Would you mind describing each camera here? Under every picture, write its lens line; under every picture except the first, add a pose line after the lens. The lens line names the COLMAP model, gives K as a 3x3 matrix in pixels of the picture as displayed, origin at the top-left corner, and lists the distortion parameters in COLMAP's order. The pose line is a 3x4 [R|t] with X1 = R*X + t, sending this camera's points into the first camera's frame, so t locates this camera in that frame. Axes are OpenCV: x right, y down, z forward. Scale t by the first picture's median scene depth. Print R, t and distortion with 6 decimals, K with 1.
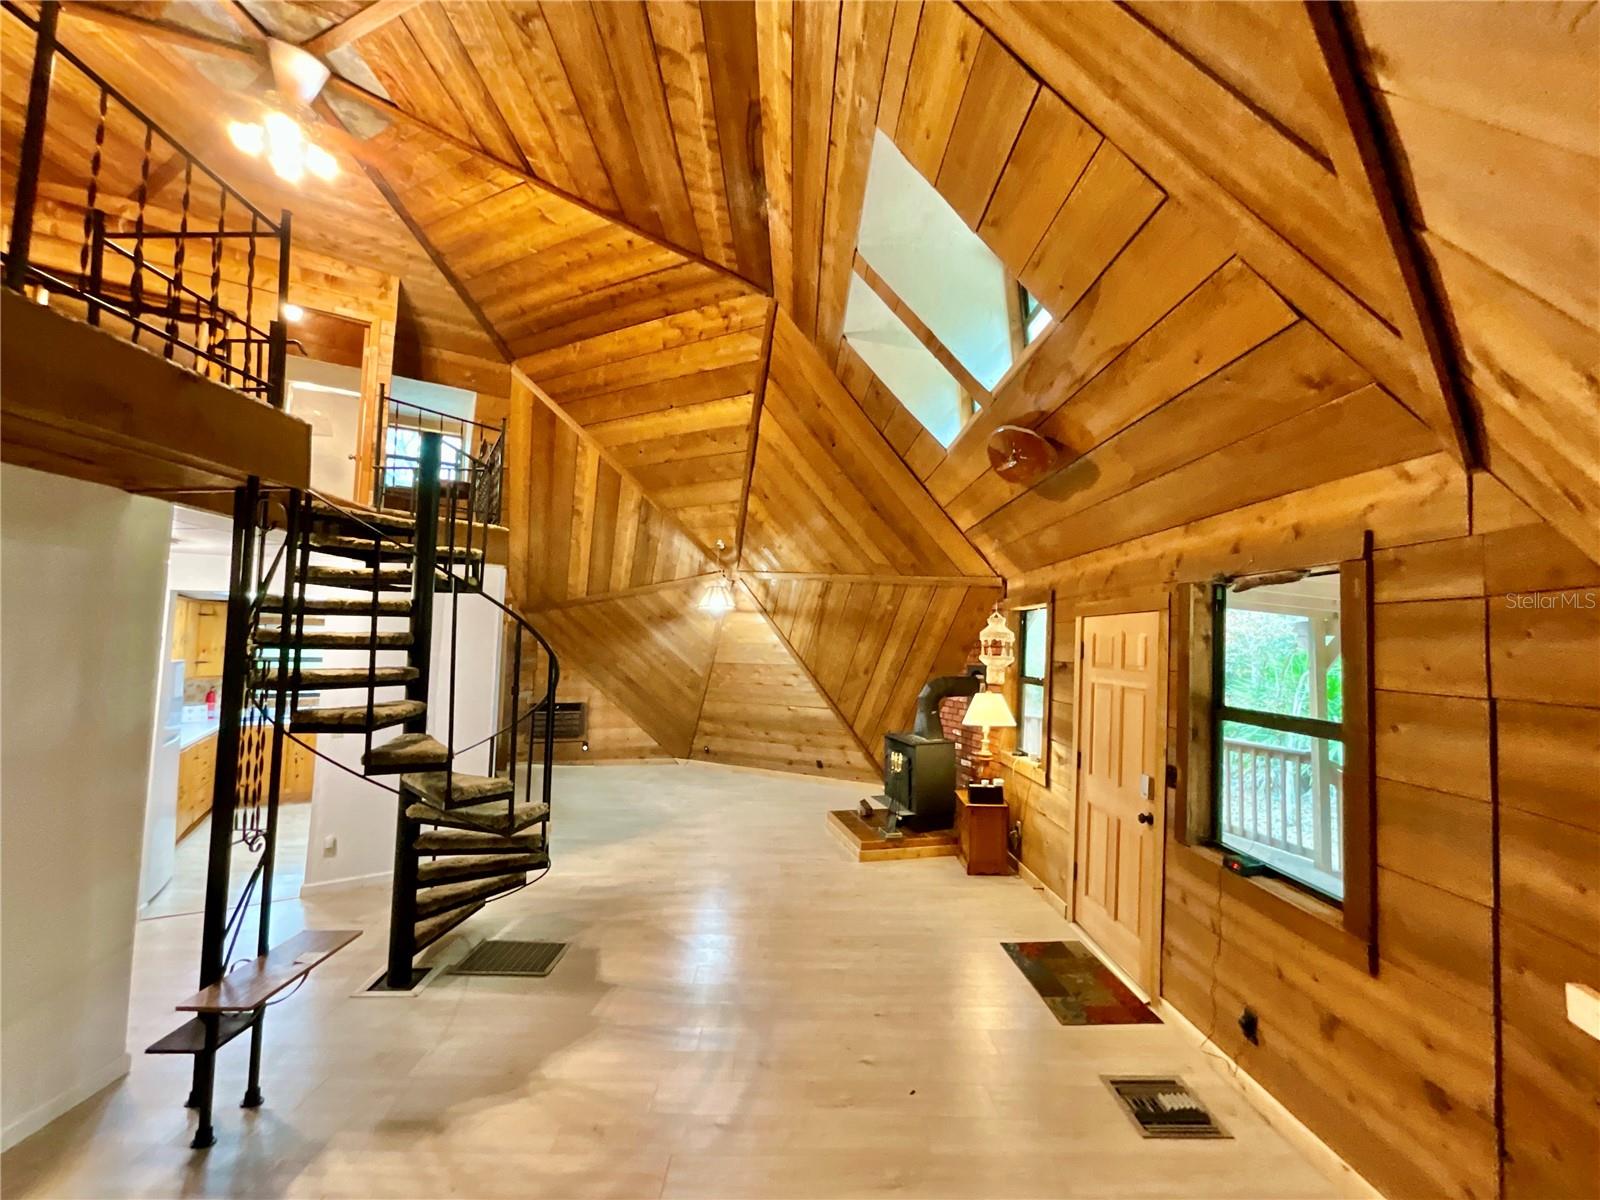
lens RADIAL K [[646.6, 0, 798.6], [0, 646.6, 603.2], [0, 0, 1]] dist [-0.007062, 0.000420]
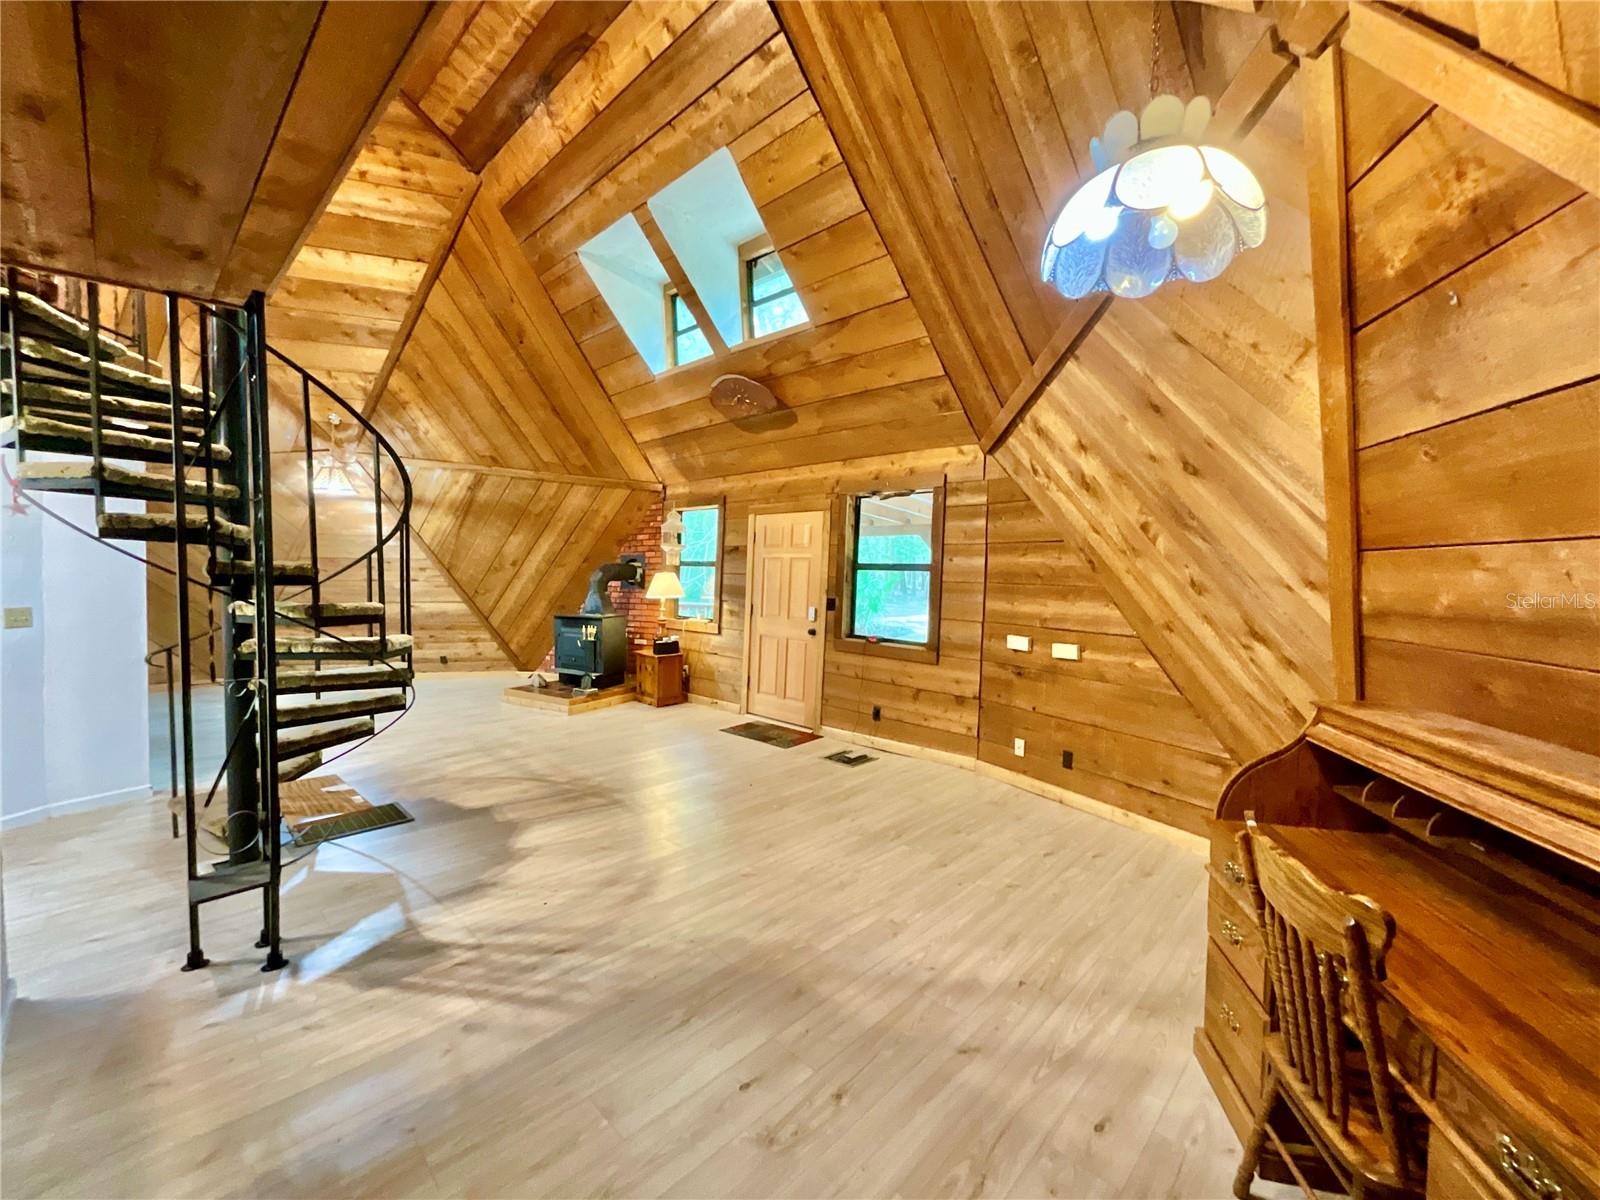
lens RADIAL K [[646.6, 0, 801.3], [0, 646.6, 604.5], [0, 0, 1]] dist [-0.007062, 0.000420]
pose [[0.698243, -0.042986, 0.714569, -0.479225], [-0.048064, 0.993128, 0.106709, 0.053470], [-0.714245, -0.108854, 0.691379, -0.112531]]
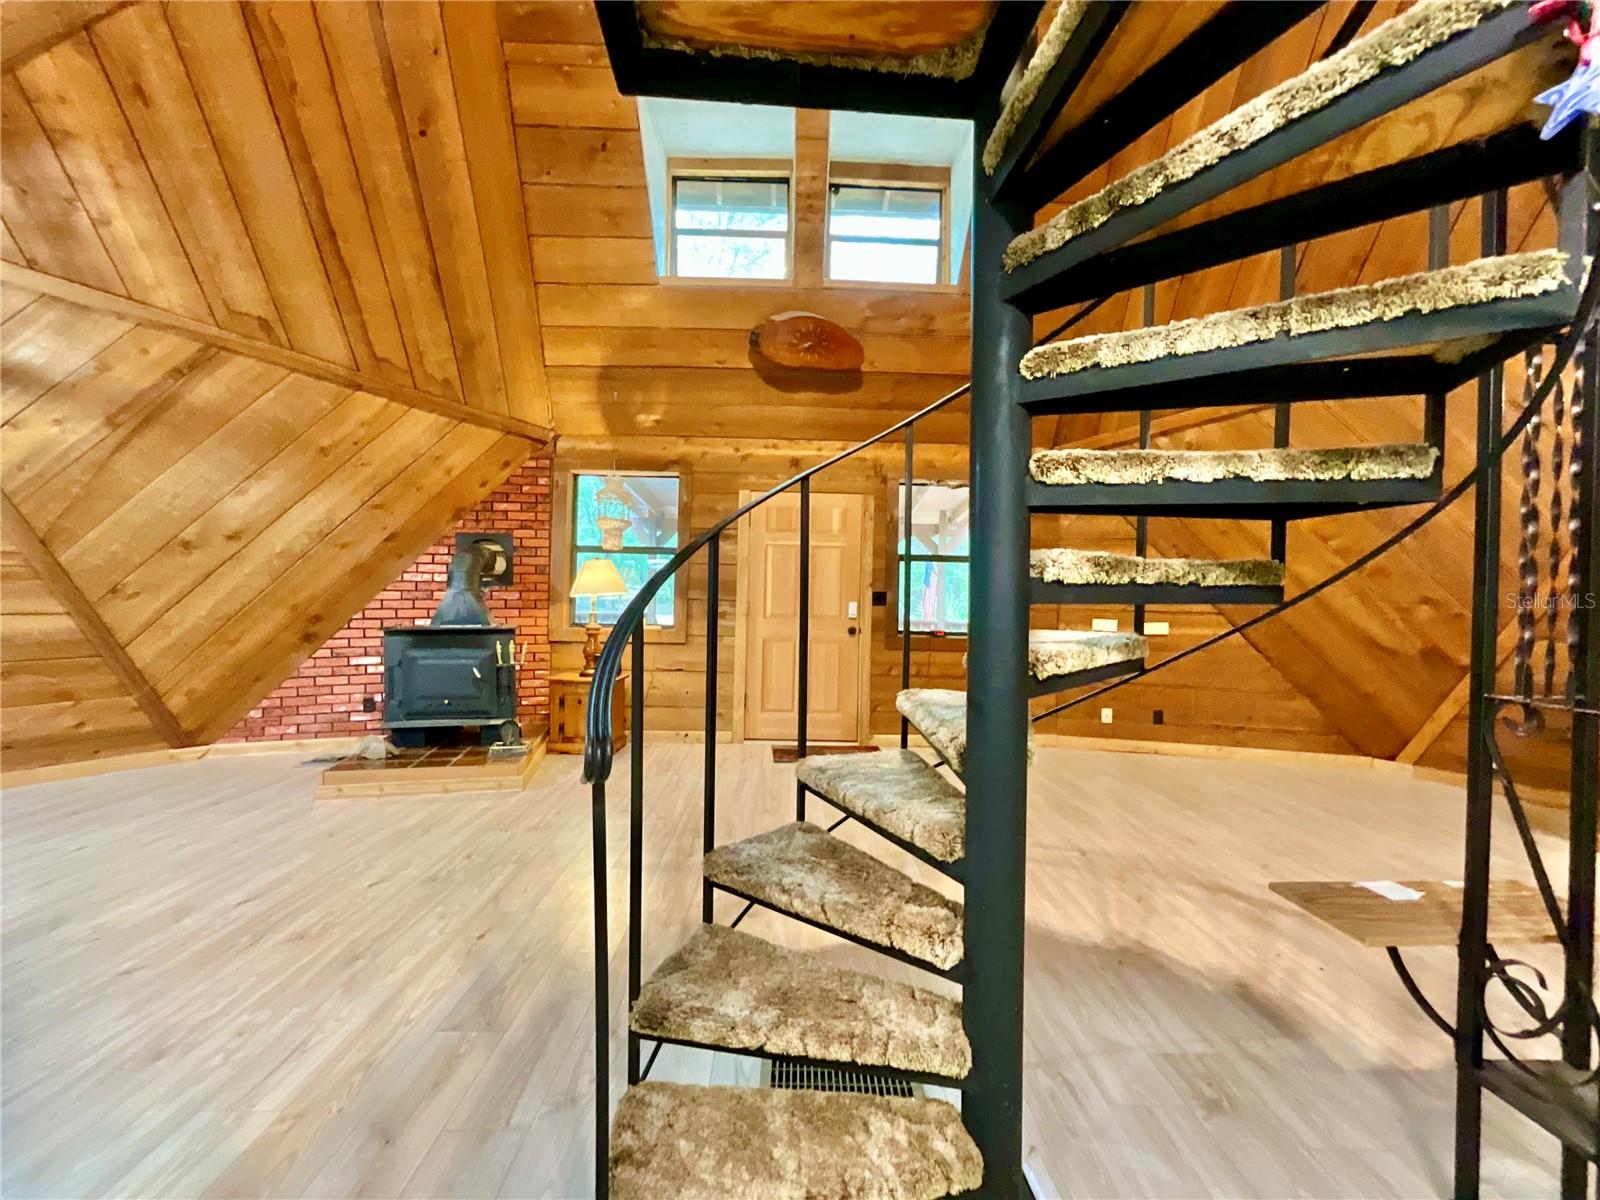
lens RADIAL K [[646.6, 0, 799.6], [0, 646.6, 600.2], [0, 0, 1]] dist [-0.007062, 0.000420]
pose [[-0.012561, -0.026735, 0.999564, -0.656943], [-0.080879, 0.996394, 0.025634, 0.157918], [-0.996645, -0.080521, -0.014678, 0.774854]]
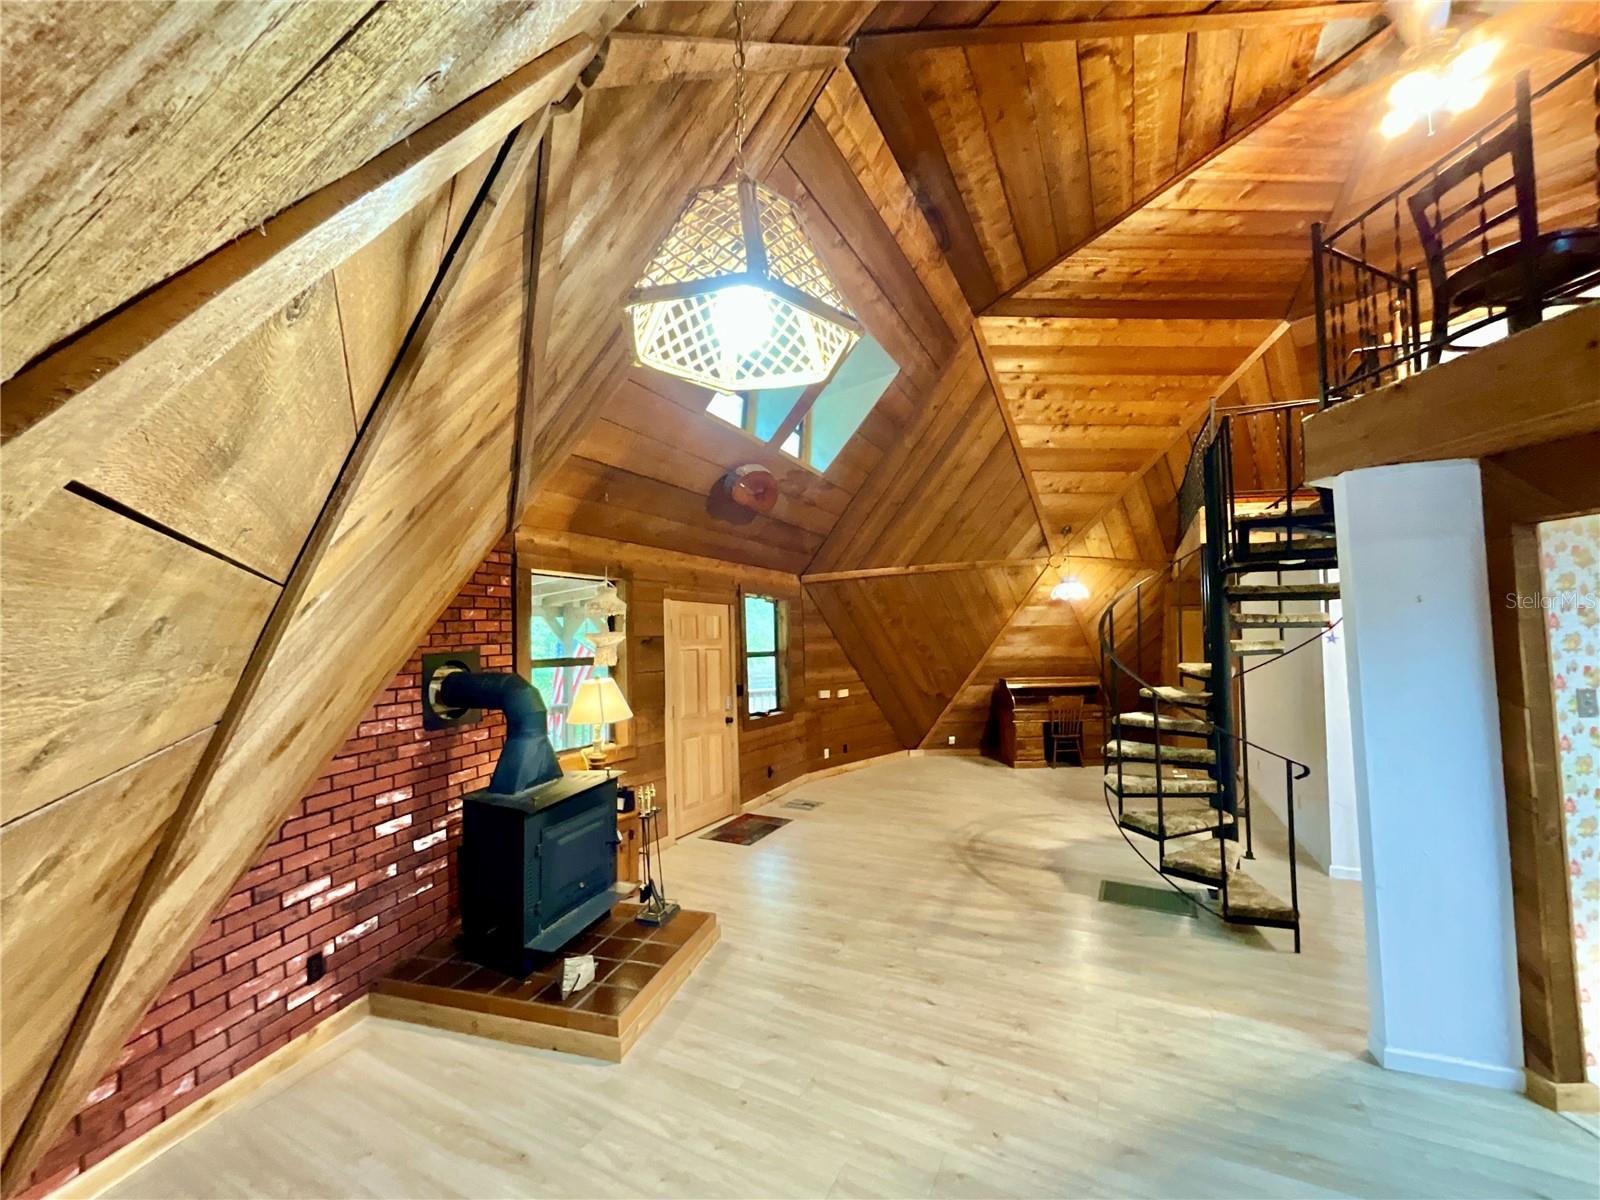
lens RADIAL K [[646.6, 0, 799.3], [0, 646.6, 601.0], [0, 0, 1]] dist [-0.007062, 0.000420]
pose [[-0.886978, 0.019374, 0.461405, -0.315455], [-0.032063, 0.994125, -0.103380, 0.124851], [-0.460697, -0.106490, -0.881146, 1.706105]]
